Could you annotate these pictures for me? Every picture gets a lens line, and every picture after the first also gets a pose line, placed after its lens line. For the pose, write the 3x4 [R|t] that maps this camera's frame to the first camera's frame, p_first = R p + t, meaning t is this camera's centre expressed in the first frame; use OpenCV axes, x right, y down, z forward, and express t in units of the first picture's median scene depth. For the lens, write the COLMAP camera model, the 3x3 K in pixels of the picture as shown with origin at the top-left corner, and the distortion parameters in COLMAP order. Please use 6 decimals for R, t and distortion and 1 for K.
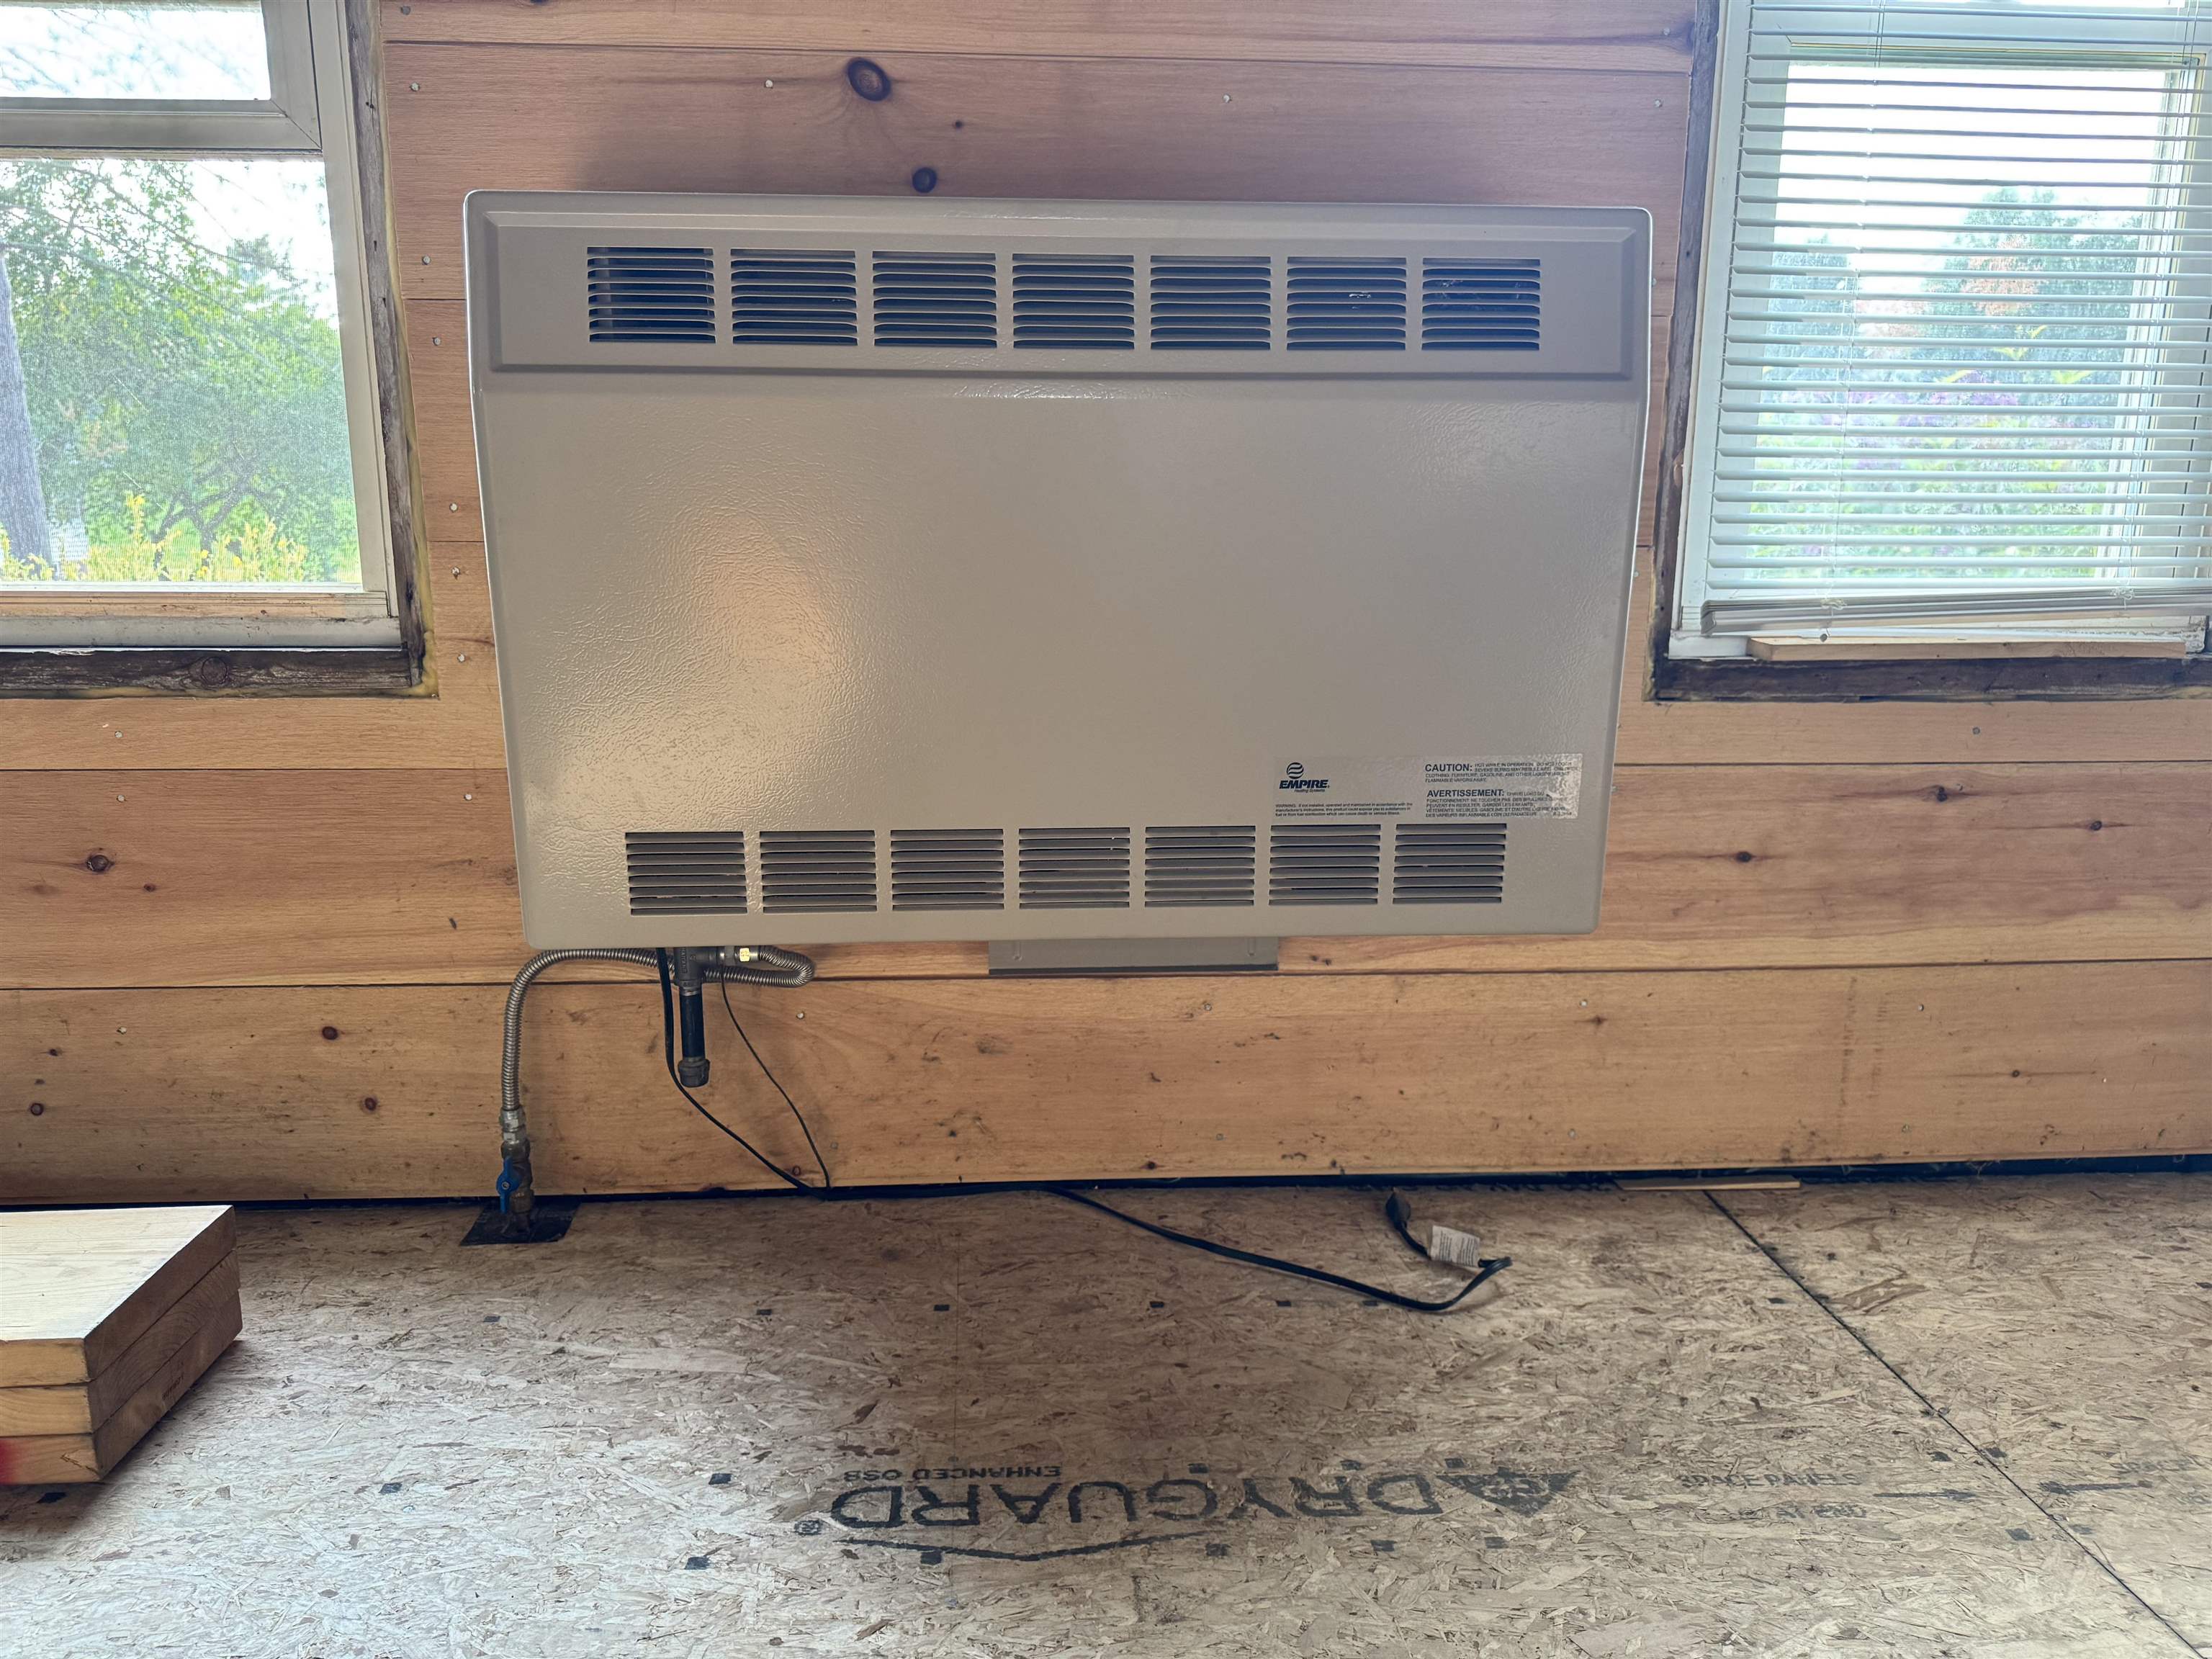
lens RADIAL K [[1559.1, 0, 1099.3], [0, 1559.1, 831.8], [0, 0, 1]] dist [0.039641, 0.000196]
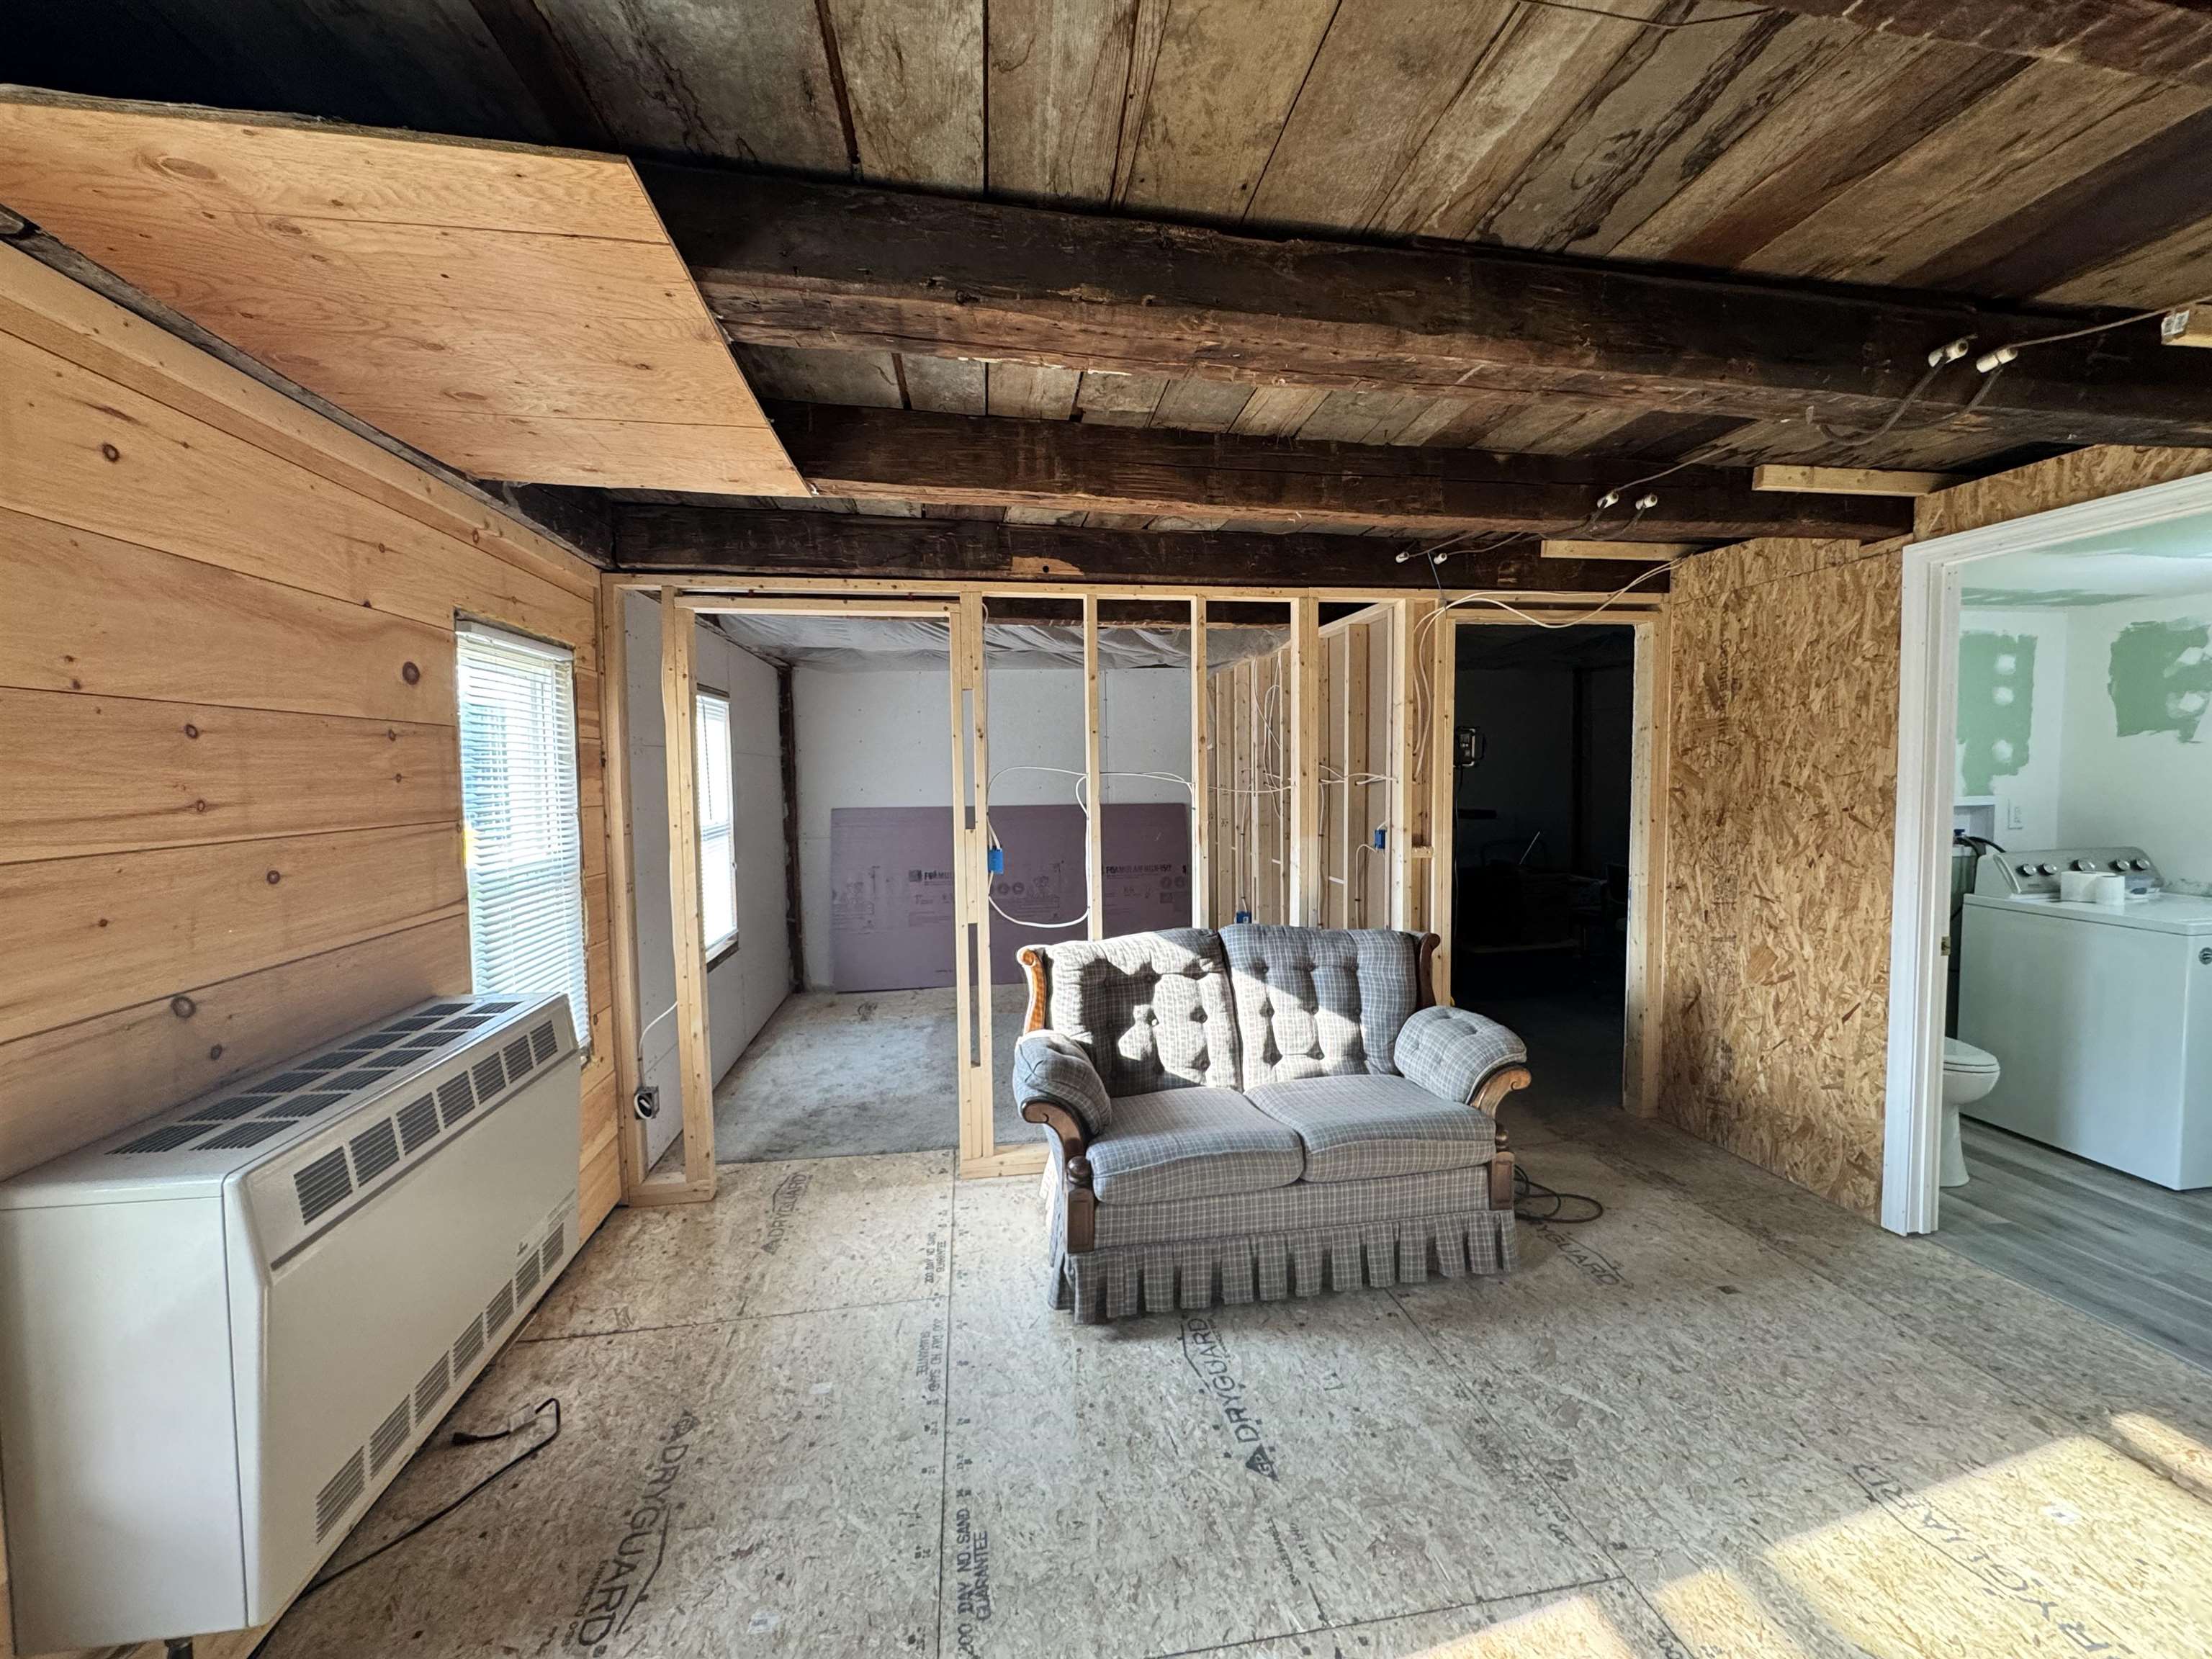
lens RADIAL K [[880.1, 0, 1105.4], [0, 880.1, 823.3], [0, 0, 1]] dist [-0.001108, 0.000625]
pose [[-0.086136, -0.064255, 0.994209, -1.134988], [0.202271, 0.976007, 0.080603, -0.546219], [-0.975534, 0.208043, -0.071073, 0.085085]]
